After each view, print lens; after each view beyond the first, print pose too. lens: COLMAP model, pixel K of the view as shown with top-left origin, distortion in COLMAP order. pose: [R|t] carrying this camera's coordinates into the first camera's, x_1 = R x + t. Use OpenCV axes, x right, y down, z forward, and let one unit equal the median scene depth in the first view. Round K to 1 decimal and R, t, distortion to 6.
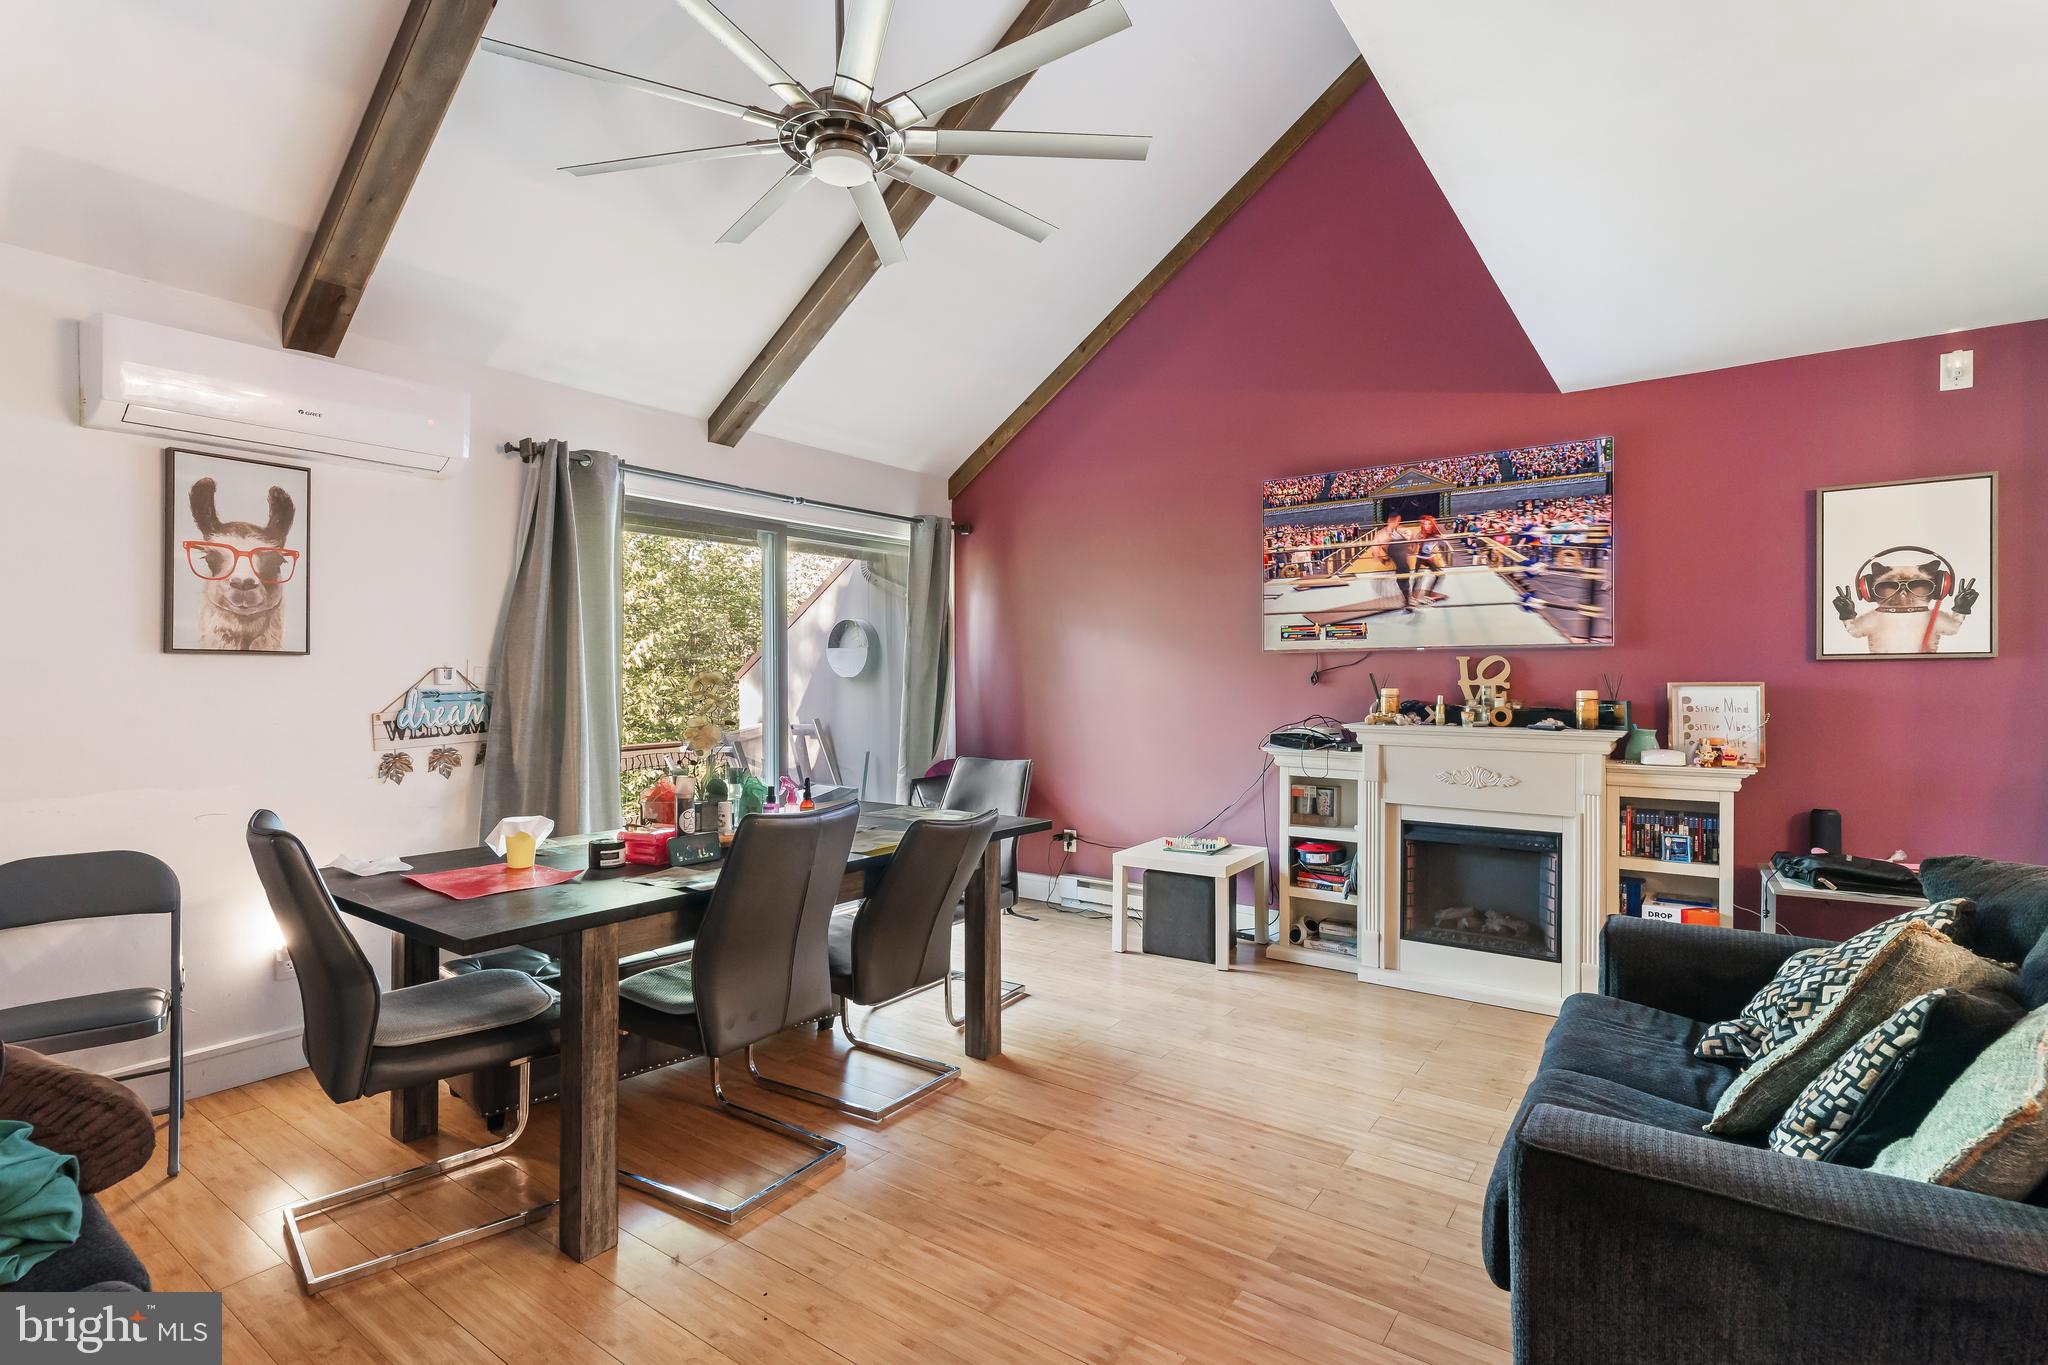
lens RADIAL K [[976.4, 0, 1018.7], [0, 976.4, 681.1], [0, 0, 1]] dist [0.002427, 0.000947]
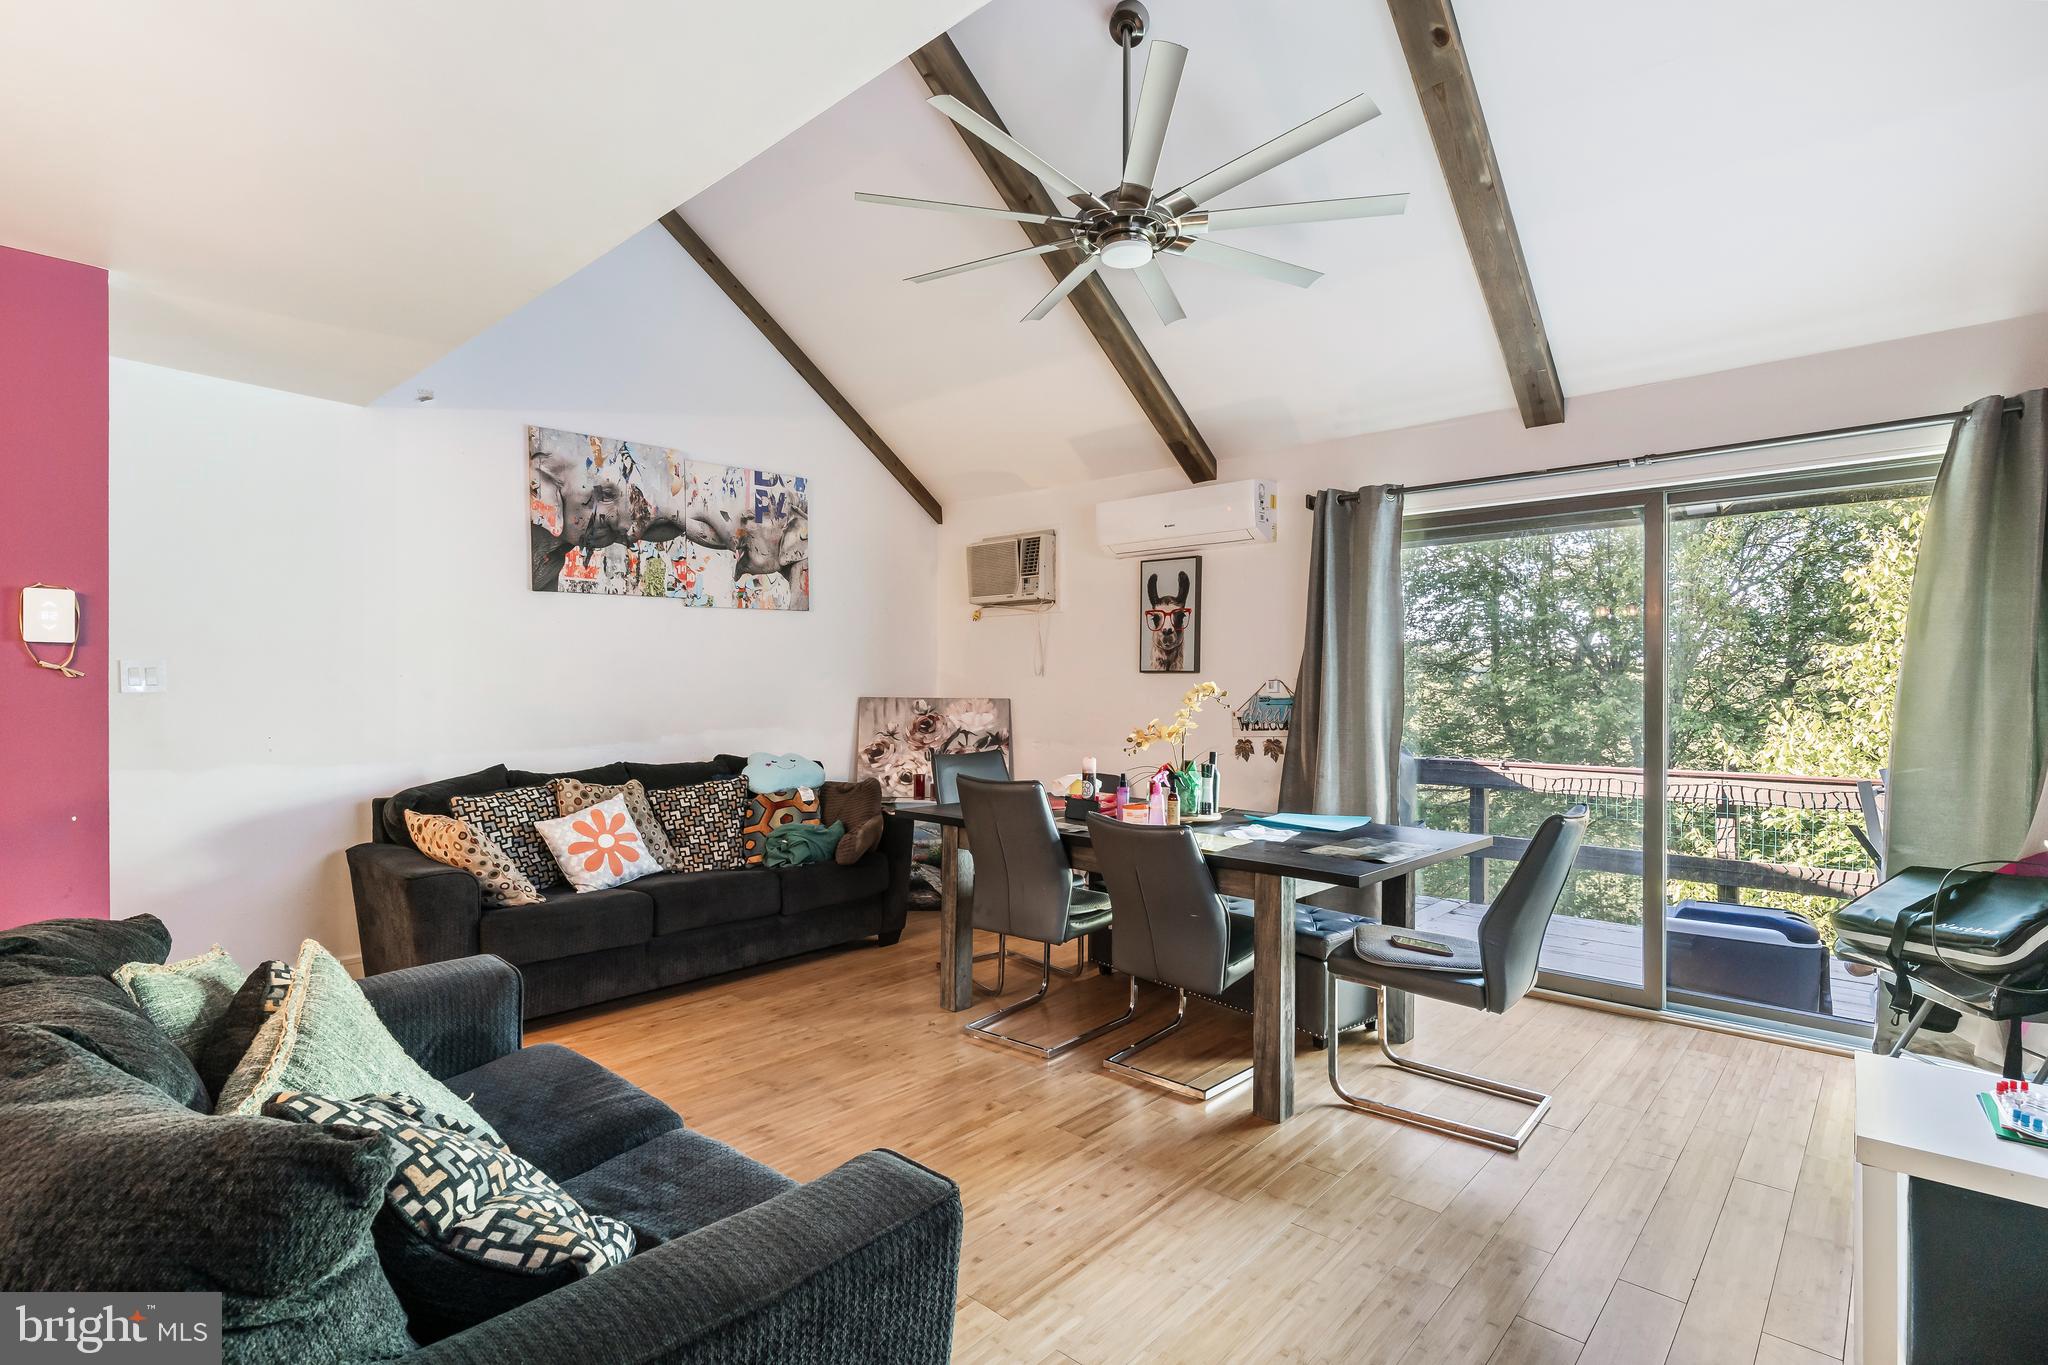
lens RADIAL K [[976.4, 0, 1020.2], [0, 976.4, 686.4], [0, 0, 1]] dist [0.002427, 0.000947]
pose [[-0.112465, -0.000206, -0.993656, 0.921563], [-0.010795, 0.999941, 0.001014, -0.002704], [0.993597, 0.010840, -0.112460, 0.926935]]
